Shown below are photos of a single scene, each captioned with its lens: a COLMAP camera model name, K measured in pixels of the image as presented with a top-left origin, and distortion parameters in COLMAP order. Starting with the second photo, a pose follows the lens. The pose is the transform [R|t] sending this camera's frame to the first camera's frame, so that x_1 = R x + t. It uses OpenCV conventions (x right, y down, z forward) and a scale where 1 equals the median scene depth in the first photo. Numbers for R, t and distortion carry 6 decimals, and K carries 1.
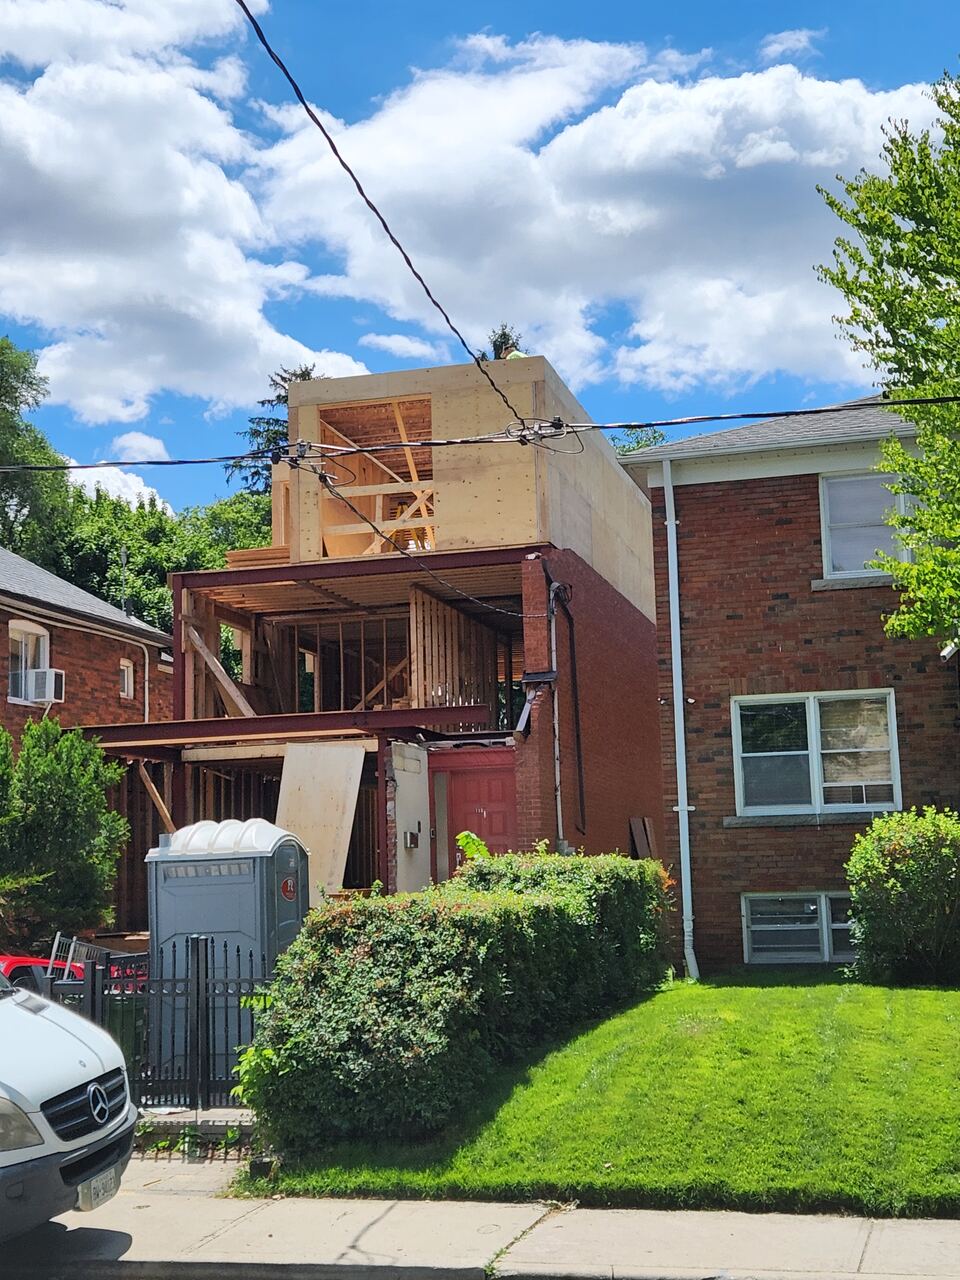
lens RADIAL K [[1713.8, 0, 480.0], [0, 1713.8, 640.0], [0, 0, 1]] dist [0.013309, -0.011762]
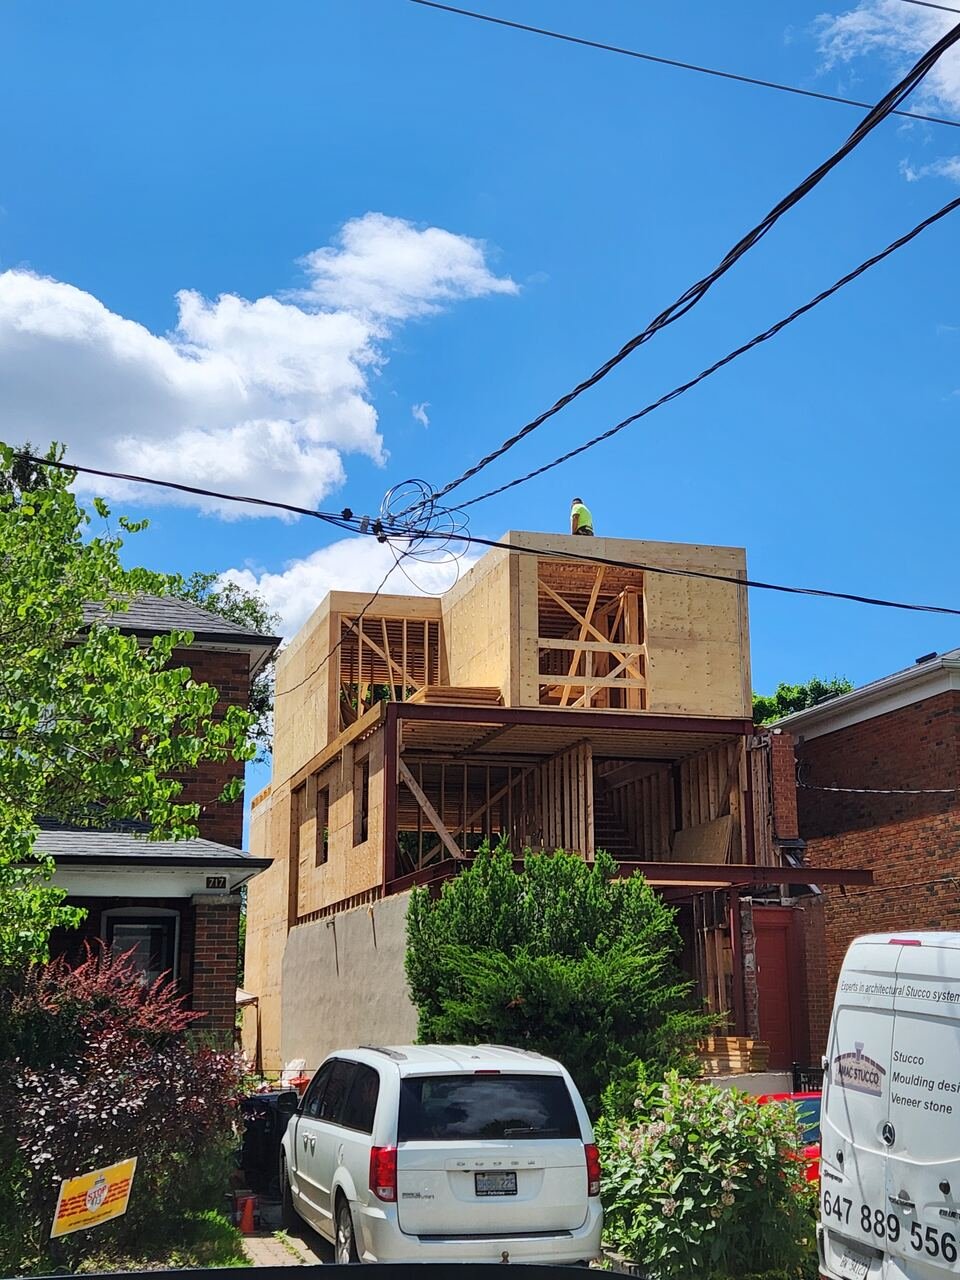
lens RADIAL K [[1713.8, 0, 480.0], [0, 1713.8, 640.0], [0, 0, 1]] dist [0.013309, -0.011762]
pose [[0.870741, 0.140724, 0.471176, -0.618728], [-0.096525, 0.988449, -0.116835, 0.037066], [-0.482175, 0.056253, 0.874267, 0.126670]]
